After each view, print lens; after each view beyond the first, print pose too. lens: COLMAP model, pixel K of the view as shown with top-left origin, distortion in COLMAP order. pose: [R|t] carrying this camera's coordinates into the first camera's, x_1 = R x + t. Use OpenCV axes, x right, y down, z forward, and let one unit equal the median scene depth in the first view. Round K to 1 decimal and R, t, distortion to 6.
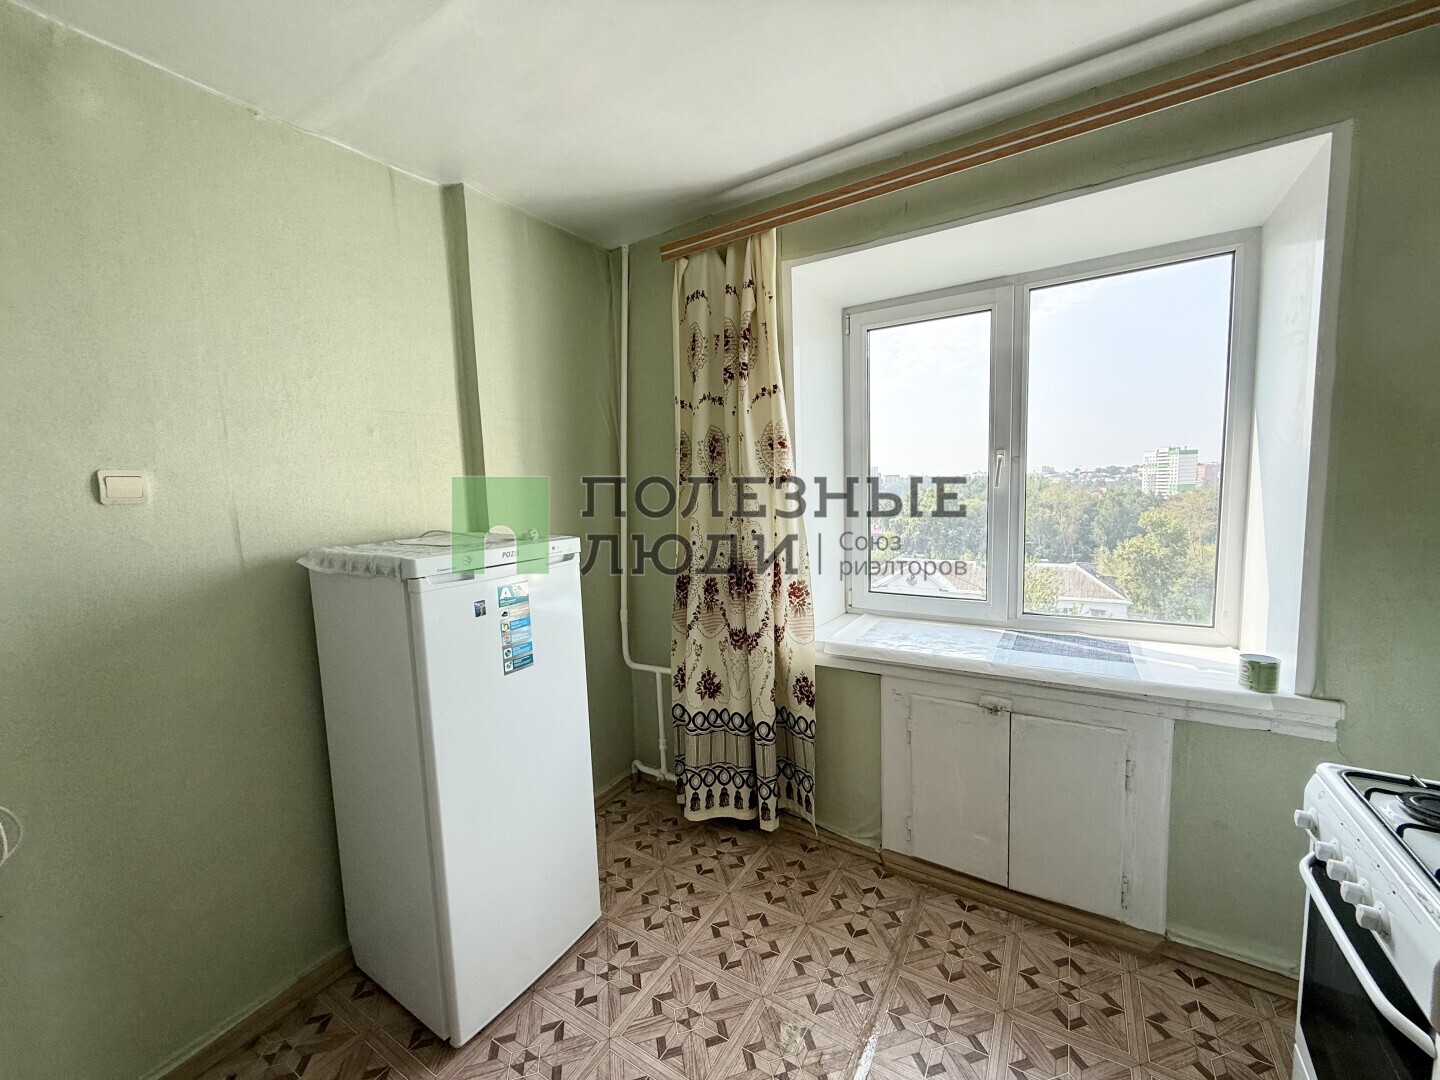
lens RADIAL K [[573.6, 0, 713.8], [0, 573.6, 540.8], [0, 0, 1]] dist [0.001794, -0.000563]
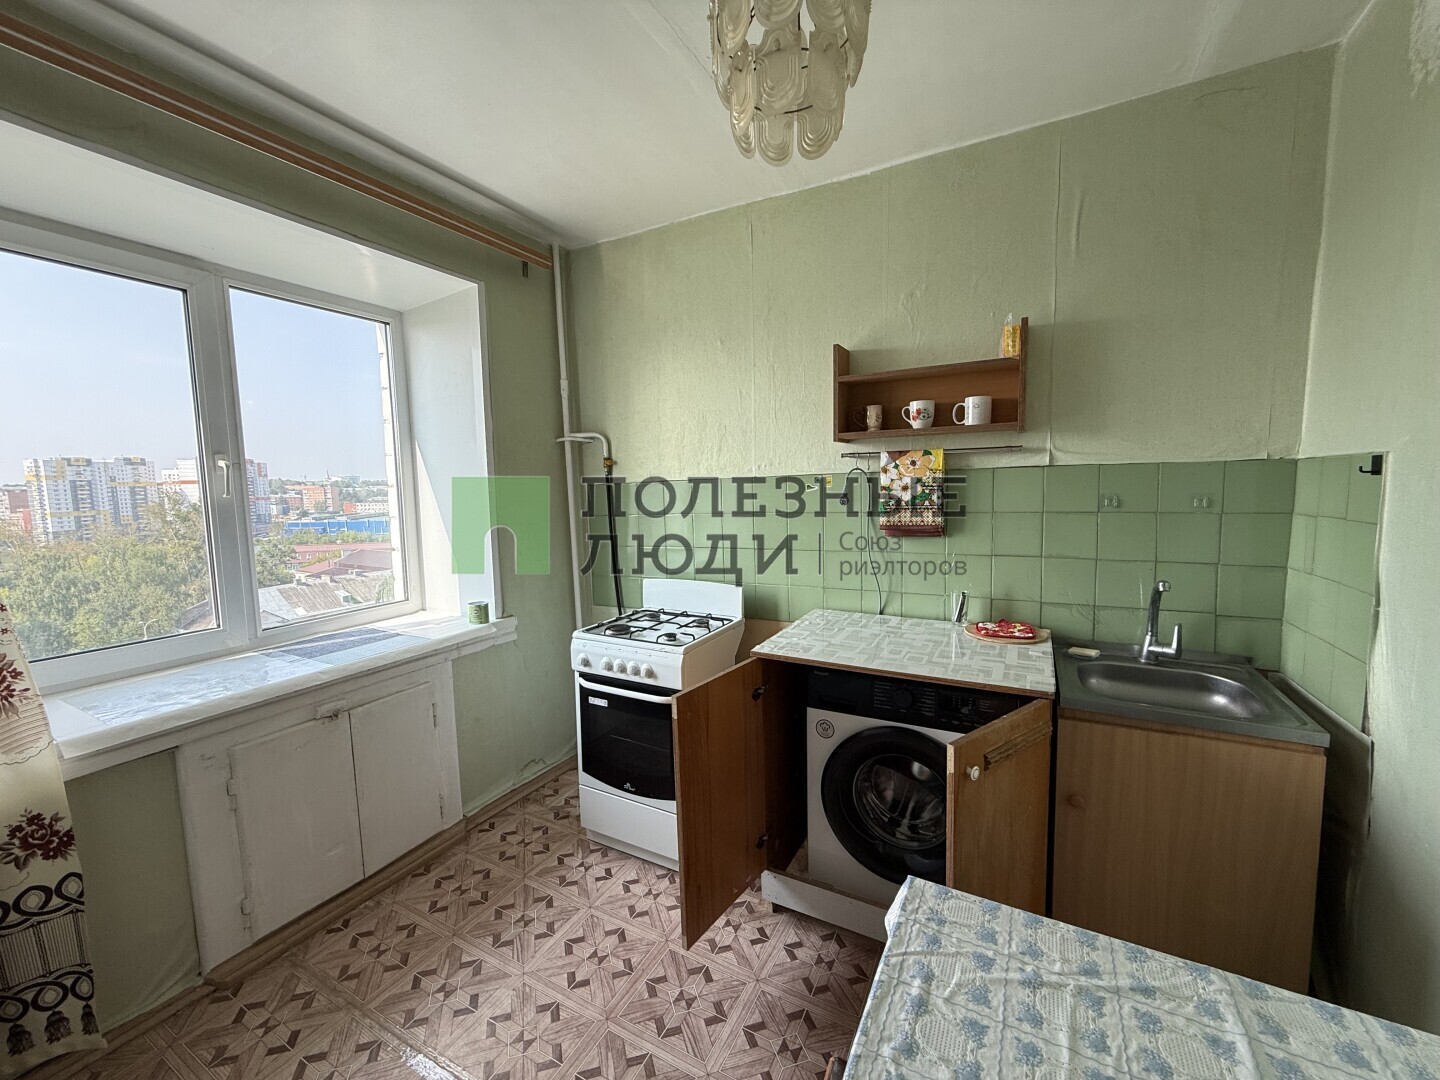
lens RADIAL K [[573.6, 0, 716.7], [0, 573.6, 542.6], [0, 0, 1]] dist [0.001794, -0.000563]
pose [[-0.063099, -0.071966, 0.995409, -0.458269], [0.116163, 0.990088, 0.078944, -0.004116], [-0.991224, 0.120611, -0.054113, 0.312129]]
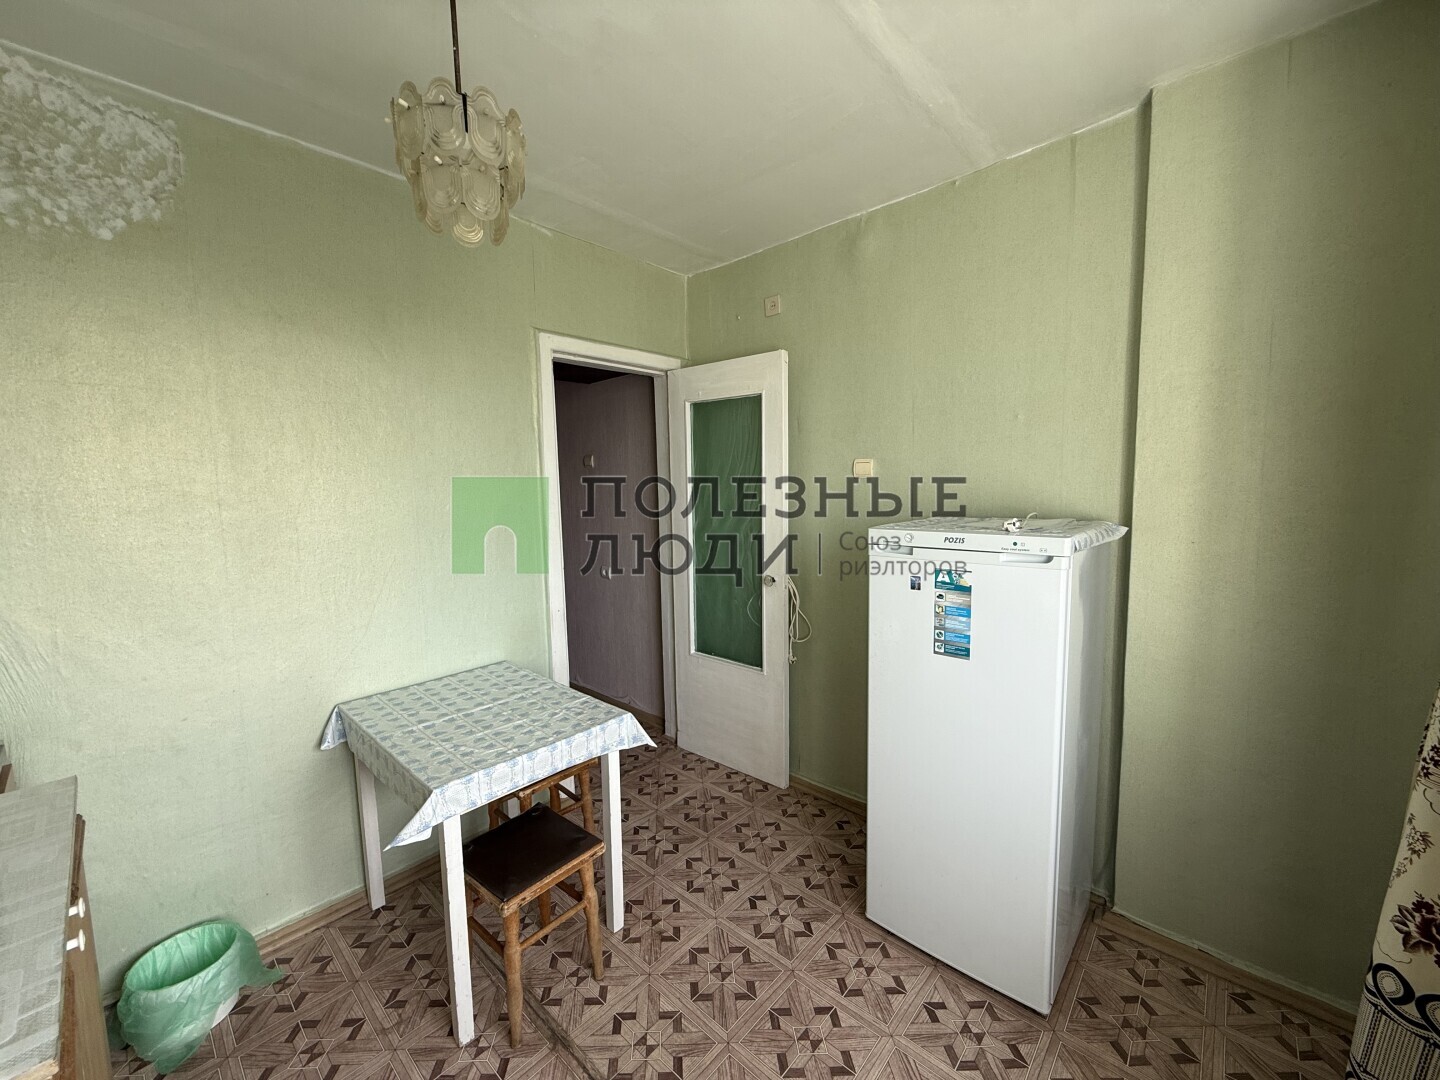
lens RADIAL K [[573.6, 0, 705.5], [0, 573.6, 541.2], [0, 0, 1]] dist [0.001794, -0.000563]
pose [[-0.193000, 0.139215, -0.971272, 0.999505], [-0.071148, 0.985292, 0.155362, -0.142262], [0.978616, 0.099089, -0.180257, 1.078990]]
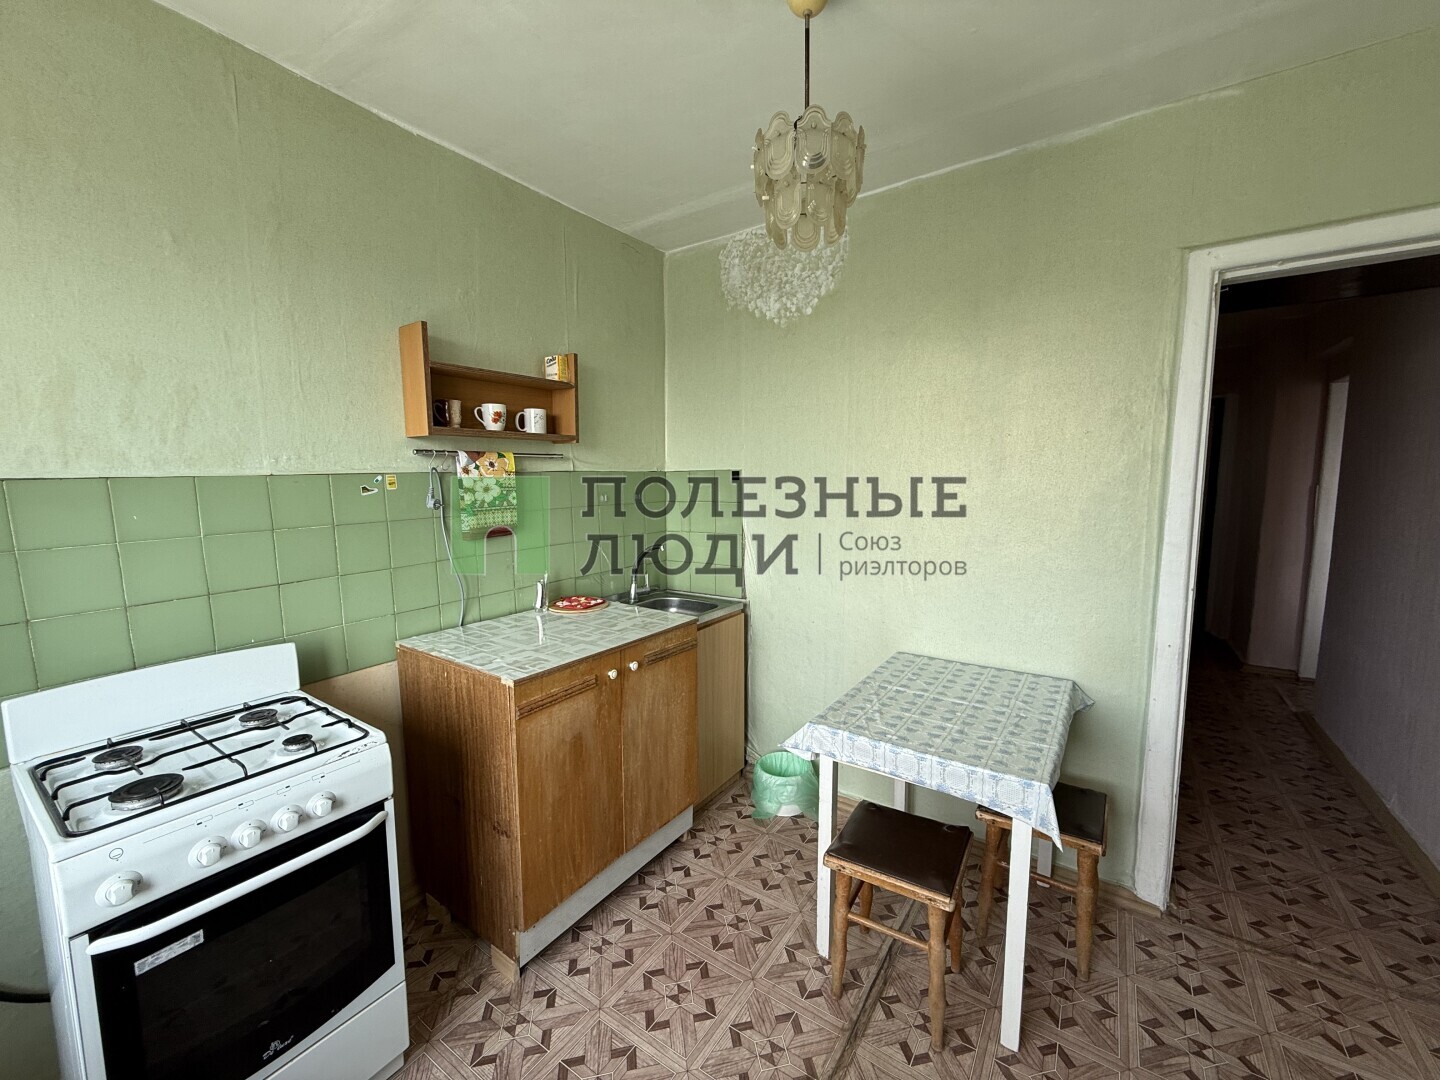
lens RADIAL K [[573.6, 0, 718.9], [0, 573.6, 539.9], [0, 0, 1]] dist [0.001794, -0.000563]
pose [[-0.998225, 0.032483, 0.049920, 0.545758], [0.041975, 0.978327, 0.202765, -0.146112], [-0.042251, 0.204500, -0.977954, 1.399474]]
